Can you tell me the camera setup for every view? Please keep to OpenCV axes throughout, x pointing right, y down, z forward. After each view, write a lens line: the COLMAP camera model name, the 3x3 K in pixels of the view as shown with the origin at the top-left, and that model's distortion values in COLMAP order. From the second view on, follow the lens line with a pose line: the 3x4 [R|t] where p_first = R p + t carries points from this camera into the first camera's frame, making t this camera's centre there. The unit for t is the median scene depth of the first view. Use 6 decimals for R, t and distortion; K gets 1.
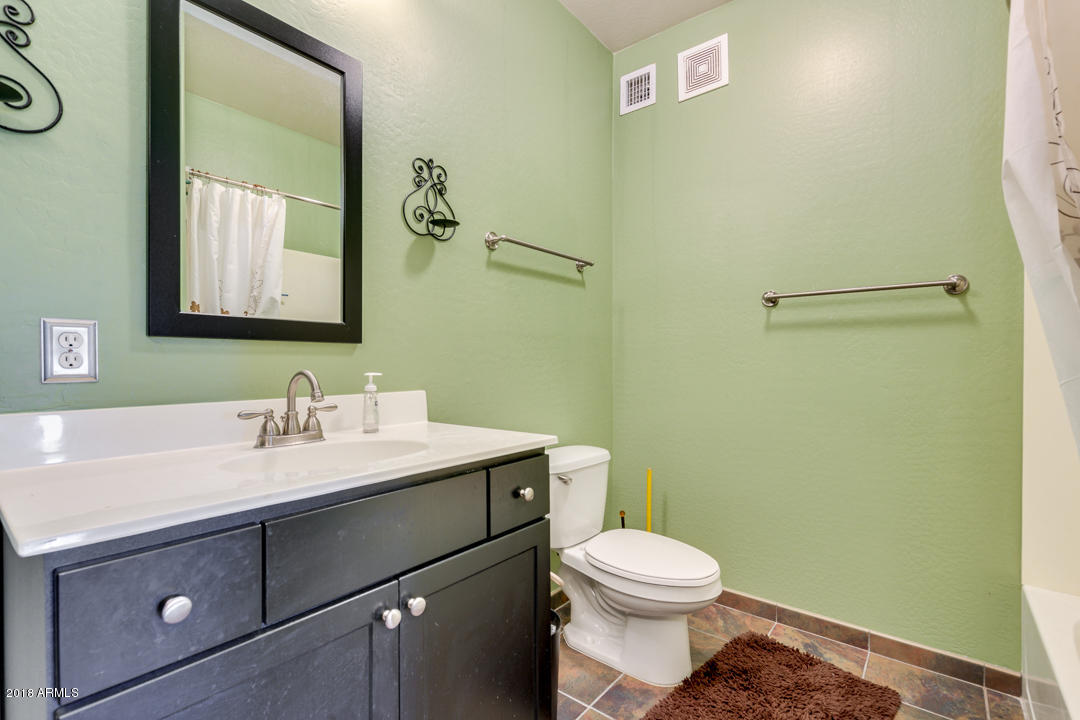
lens RADIAL K [[497.3, 0, 539.3], [0, 497.3, 363.2], [0, 0, 1]] dist [0.004602, -0.002973]
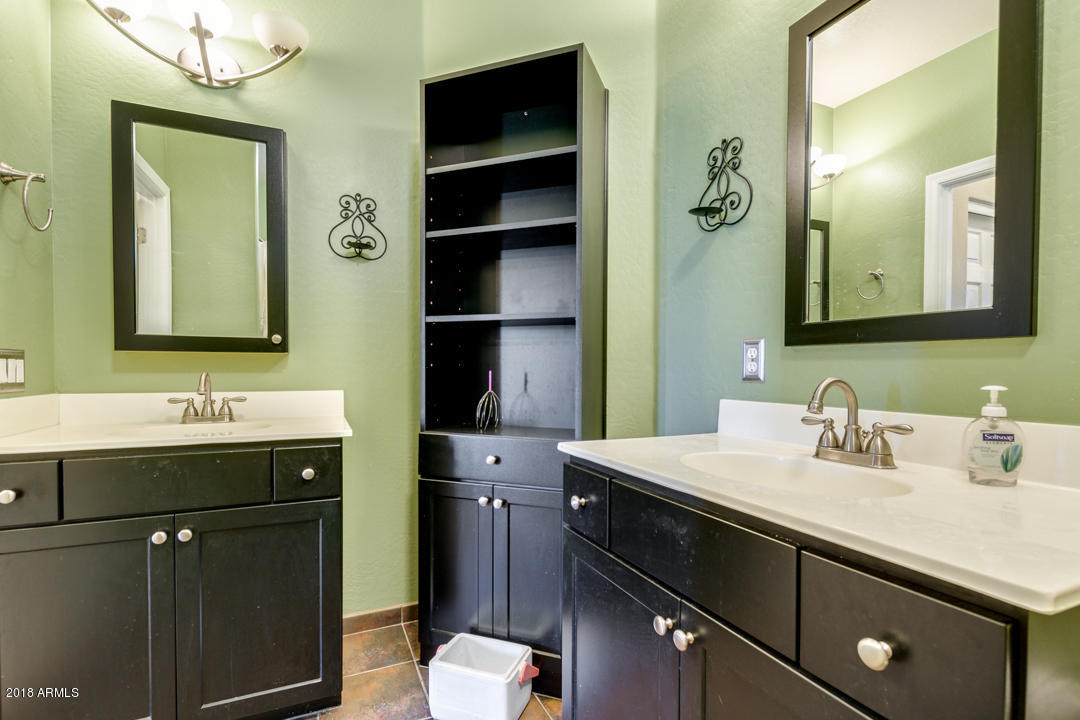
lens RADIAL K [[497.3, 0, 542.6], [0, 497.3, 366.9], [0, 0, 1]] dist [0.004602, -0.002973]
pose [[-0.452557, -0.000047, -0.891735, 0.490397], [0.001928, 0.999998, -0.001031, -0.004514], [0.891733, -0.002186, -0.452556, 0.863471]]
